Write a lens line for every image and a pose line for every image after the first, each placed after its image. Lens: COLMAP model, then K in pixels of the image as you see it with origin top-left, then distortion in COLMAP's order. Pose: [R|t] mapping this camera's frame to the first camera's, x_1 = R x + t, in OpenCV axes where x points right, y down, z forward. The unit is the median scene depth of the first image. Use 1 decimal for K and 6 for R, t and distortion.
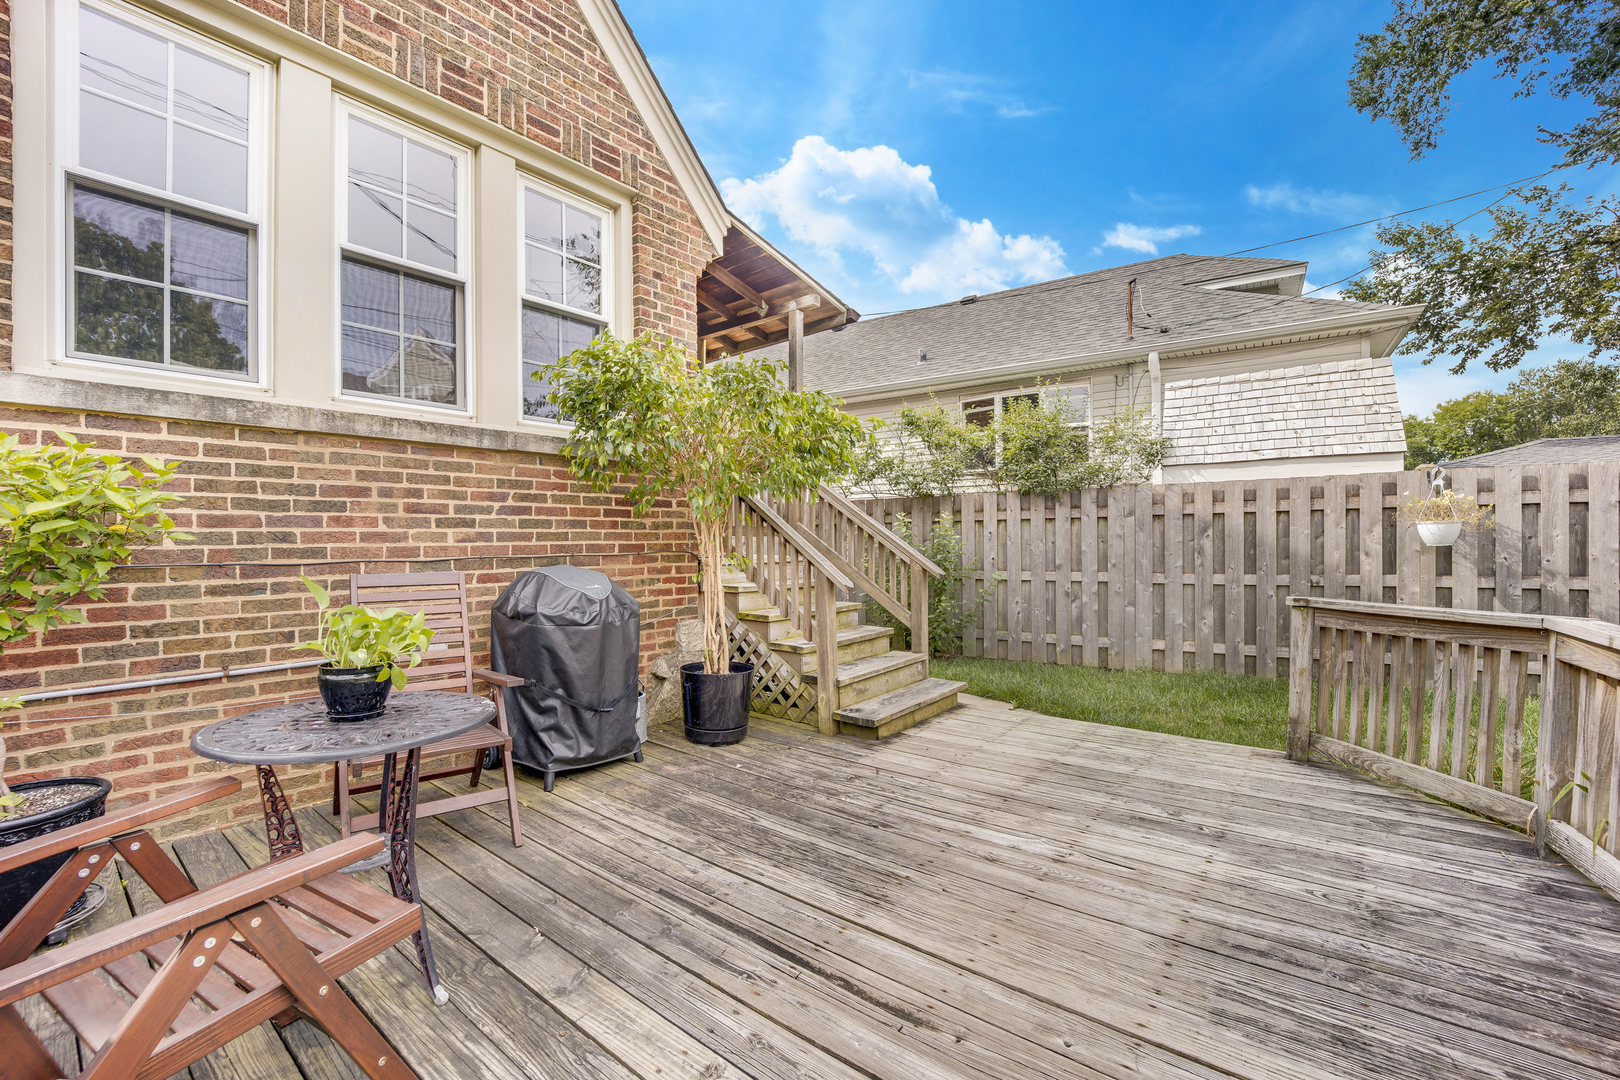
lens RADIAL K [[648.3, 0, 801.0], [0, 648.3, 538.8], [0, 0, 1]] dist [-0.002560, -0.001163]
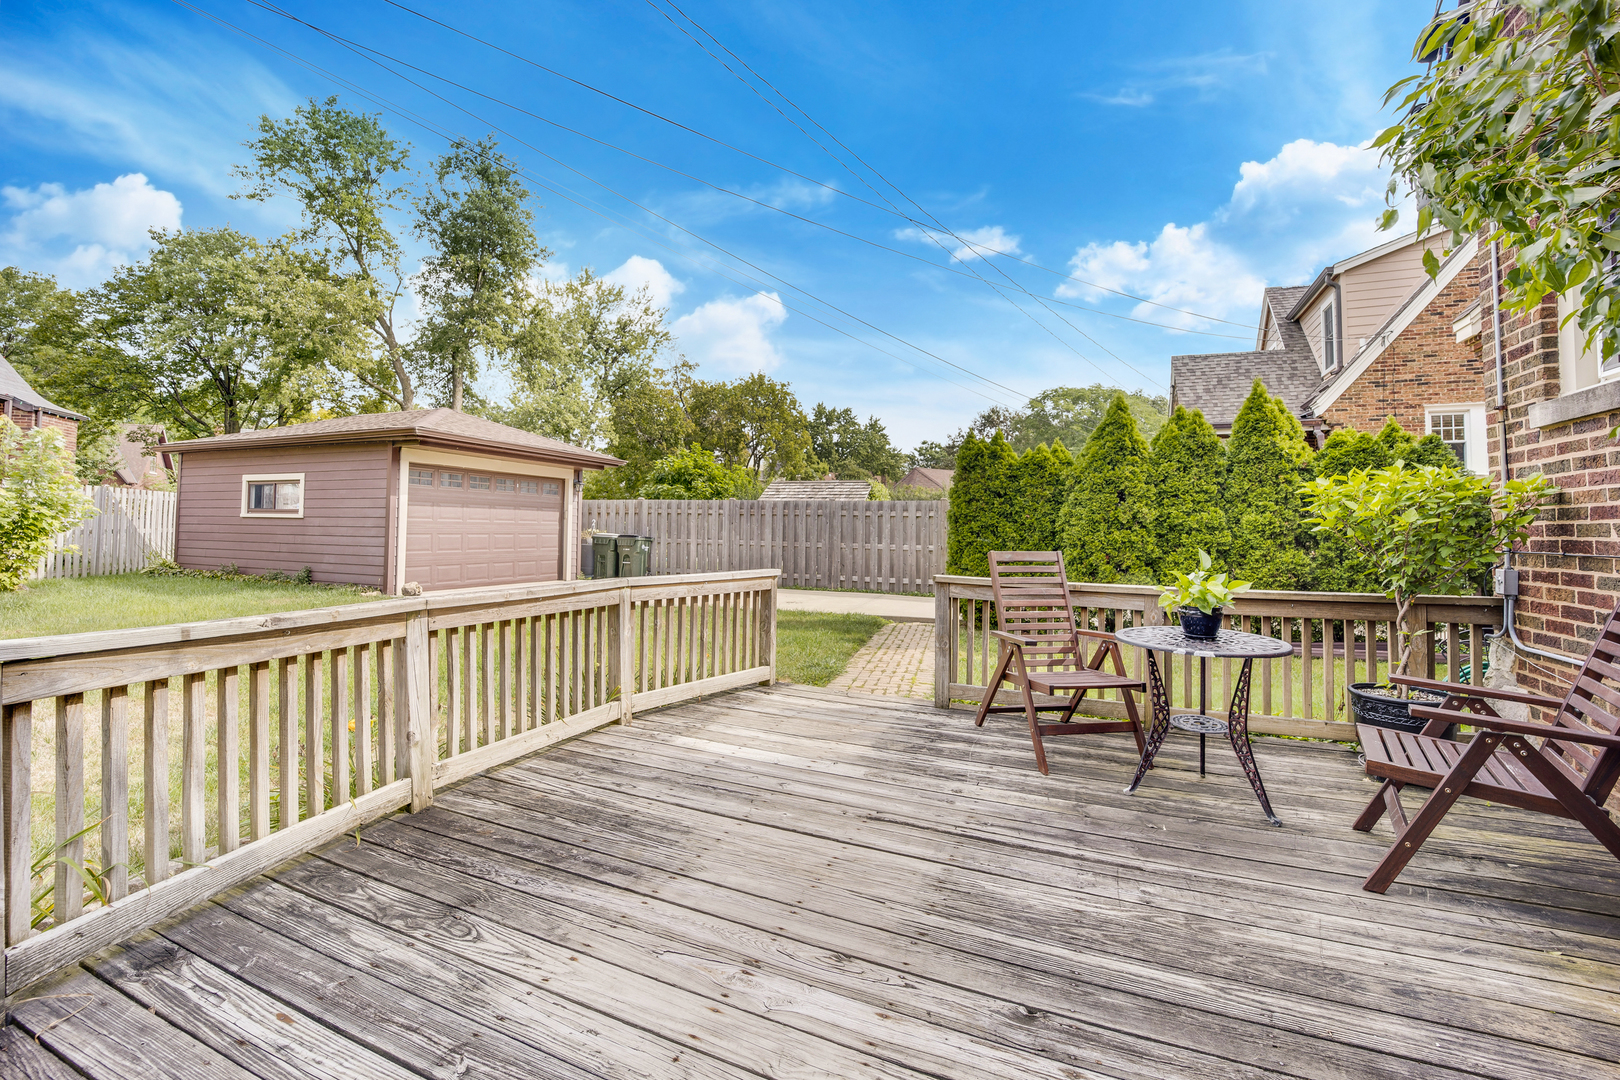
lens RADIAL K [[648.3, 0, 808.4], [0, 648.3, 529.3], [0, 0, 1]] dist [-0.002560, -0.001163]
pose [[-0.955950, -0.007413, -0.293436, 0.626808], [-0.008011, 0.999968, 0.000838, 0.008425], [0.293420, 0.003152, -0.955978, 1.935138]]
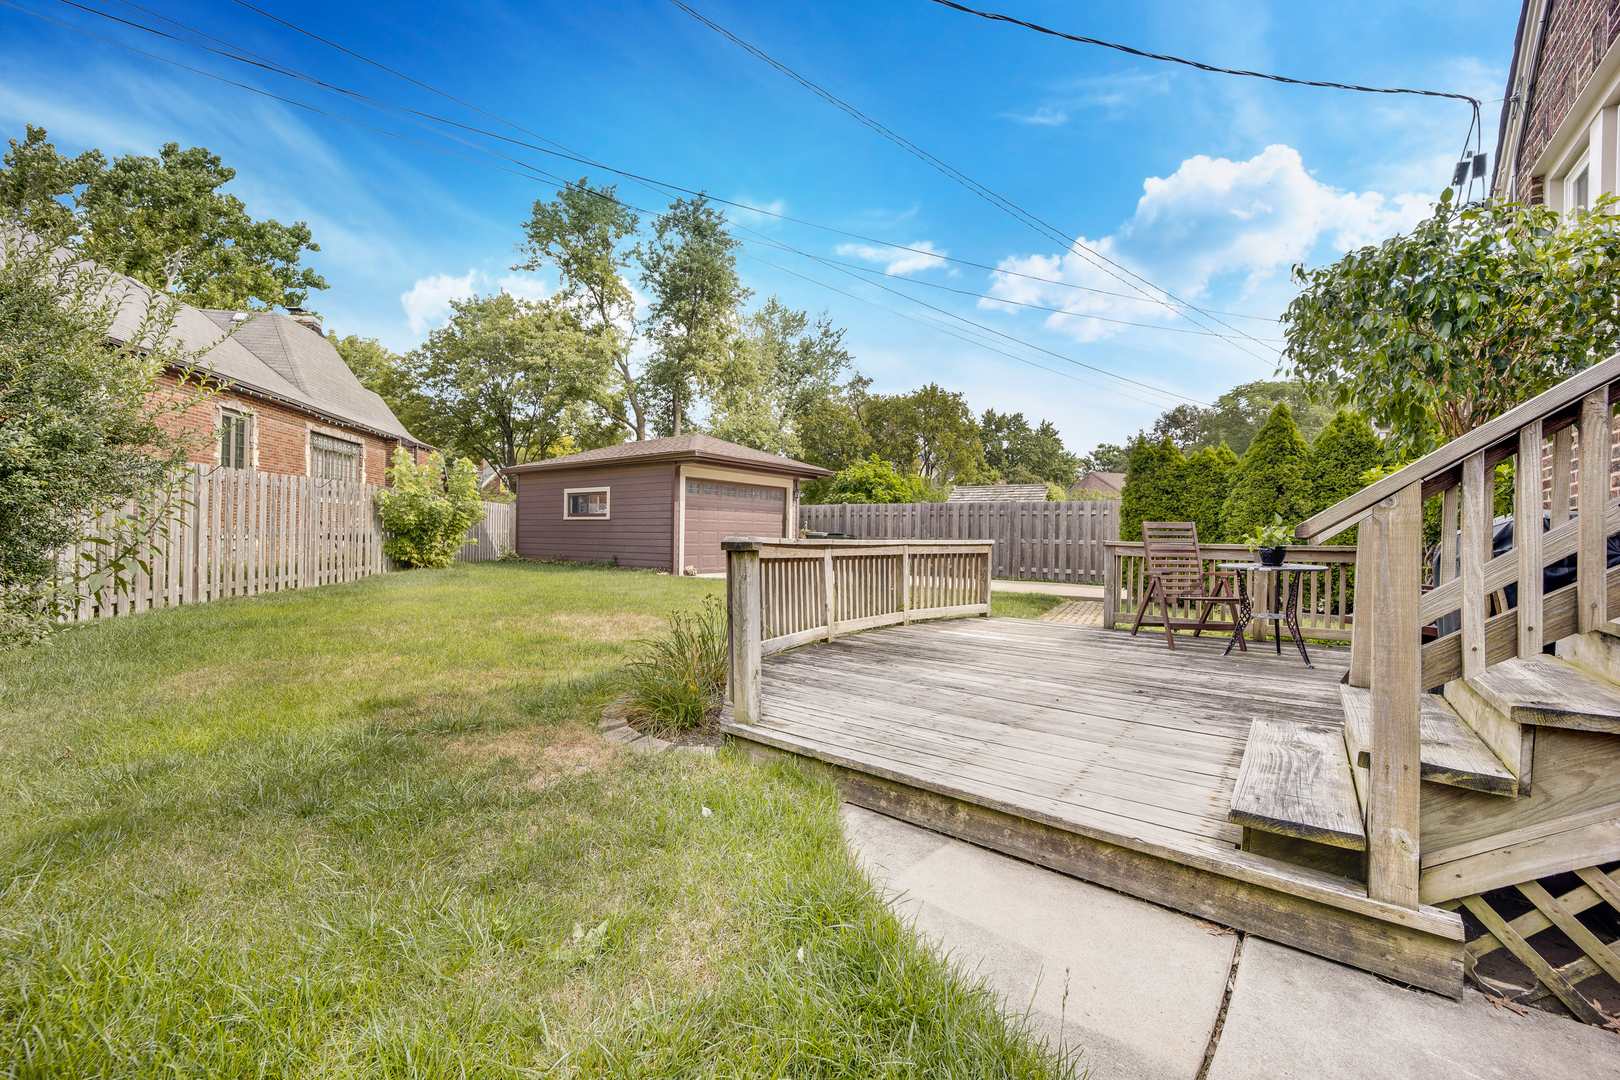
lens RADIAL K [[648.3, 0, 821.4], [0, 648.3, 550.1], [0, 0, 1]] dist [-0.002560, -0.001163]
pose [[-0.997698, -0.004504, -0.067661, 1.159454], [-0.005838, 0.999792, 0.019536, 0.137806], [0.067559, 0.019886, -0.997517, 3.010679]]
